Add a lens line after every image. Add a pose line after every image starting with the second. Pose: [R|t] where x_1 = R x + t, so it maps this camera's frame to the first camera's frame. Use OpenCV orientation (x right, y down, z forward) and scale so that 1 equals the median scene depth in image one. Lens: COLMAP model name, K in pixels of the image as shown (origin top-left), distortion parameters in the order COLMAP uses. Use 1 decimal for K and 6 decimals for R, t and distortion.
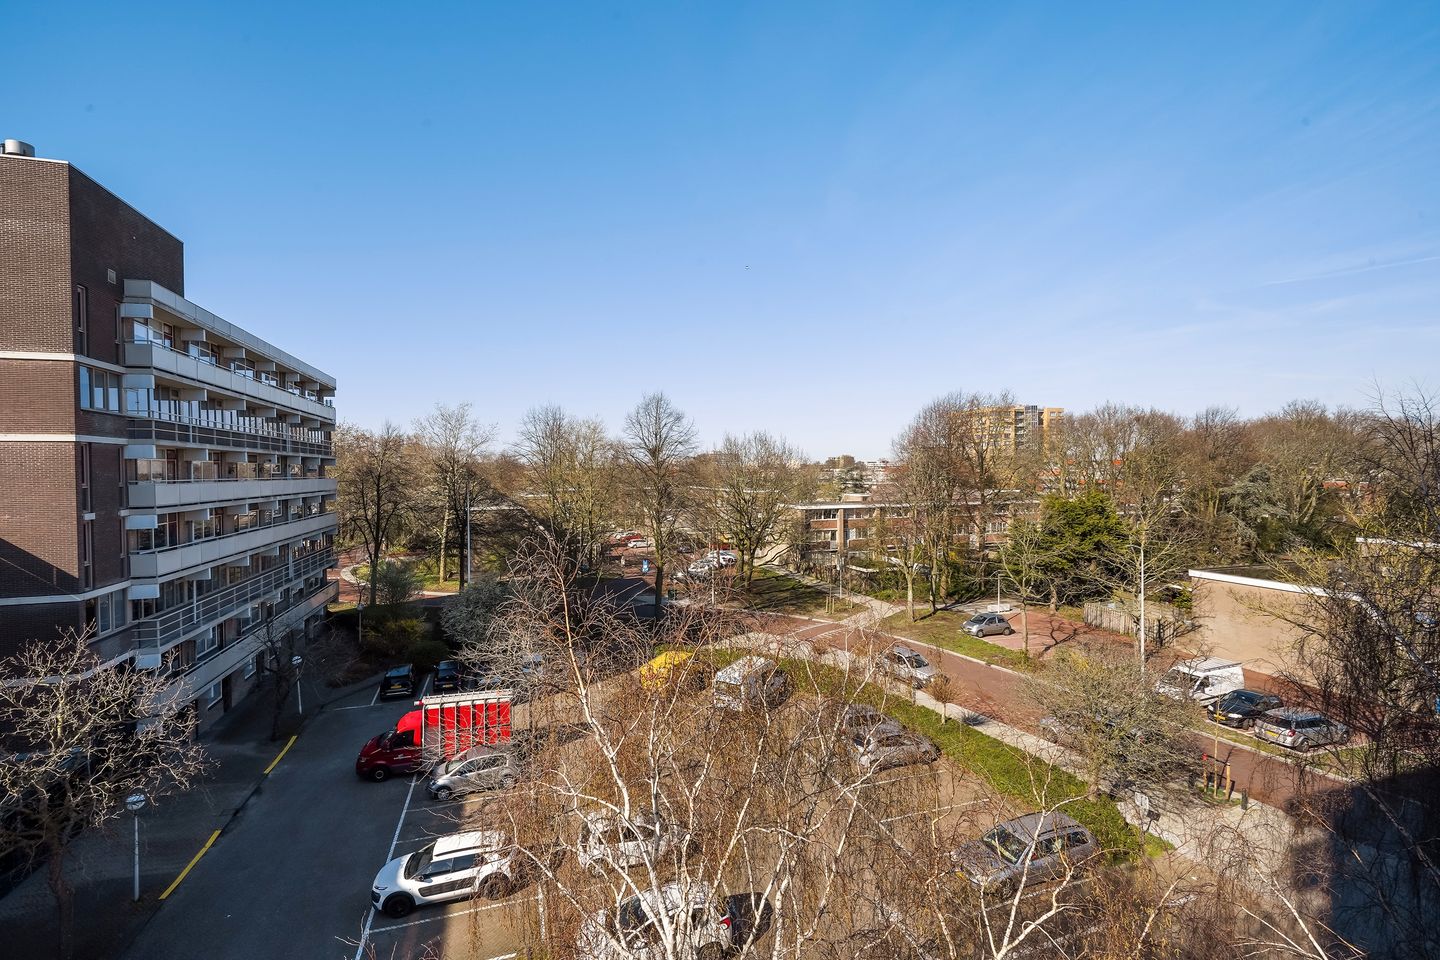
lens RADIAL K [[650.0, 0, 710.1], [0, 650.0, 478.4], [0, 0, 1]] dist [-0.008728, 0.005053]
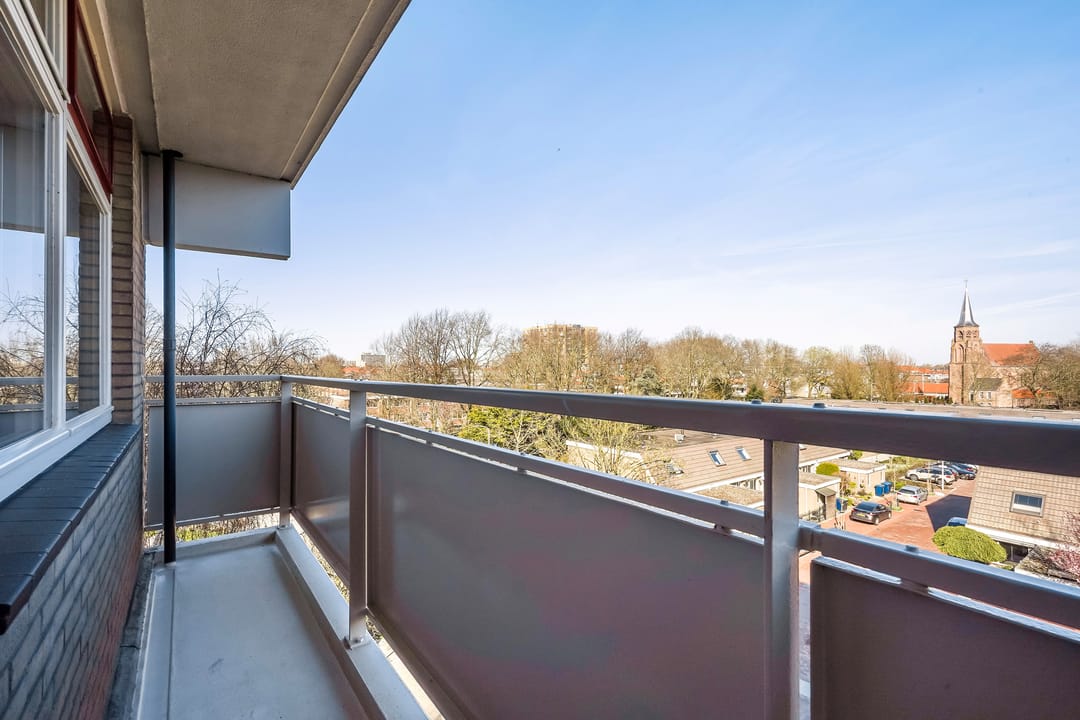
lens RADIAL K [[482.6, 0, 541.4], [0, 482.6, 362.7], [0, 0, 1]] dist [0.000204, 0.000238]
pose [[0.950410, 0.010457, 0.310825, 0.305781], [-0.002963, 0.999694, -0.024572, -0.003243], [-0.310986, 0.022433, 0.950150, 0.007192]]
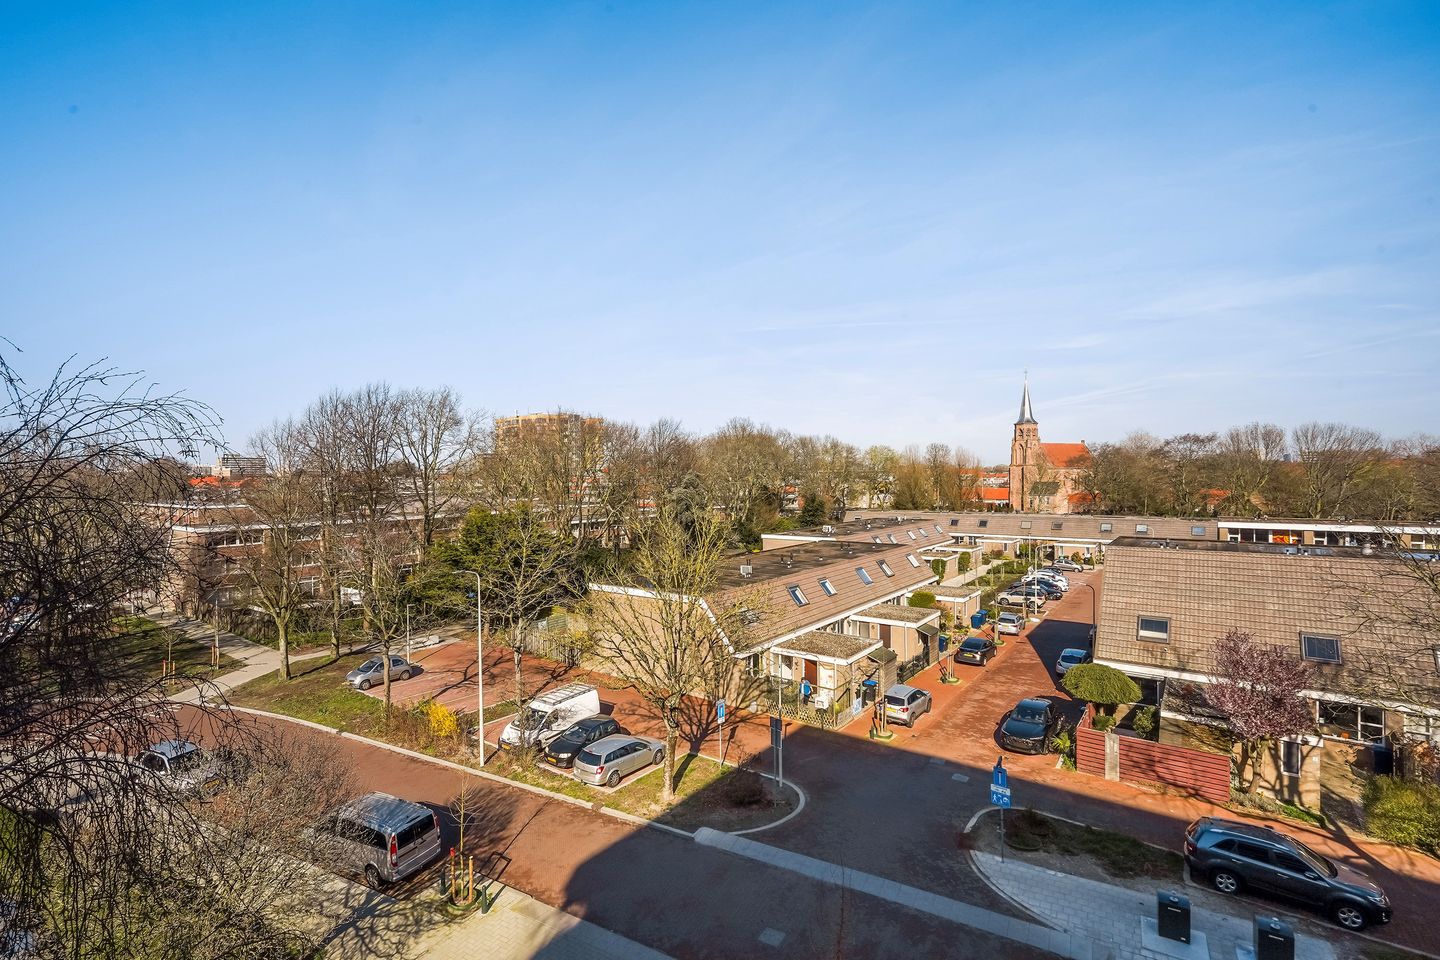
lens RADIAL K [[650.0, 0, 710.1], [0, 650.0, 478.4], [0, 0, 1]] dist [-0.008728, 0.005053]
pose [[0.820905, -0.005278, 0.571041, 0.288342], [0.010502, 0.999928, -0.005856, -0.005935], [-0.570969, 0.010805, 0.820901, 0.089333]]
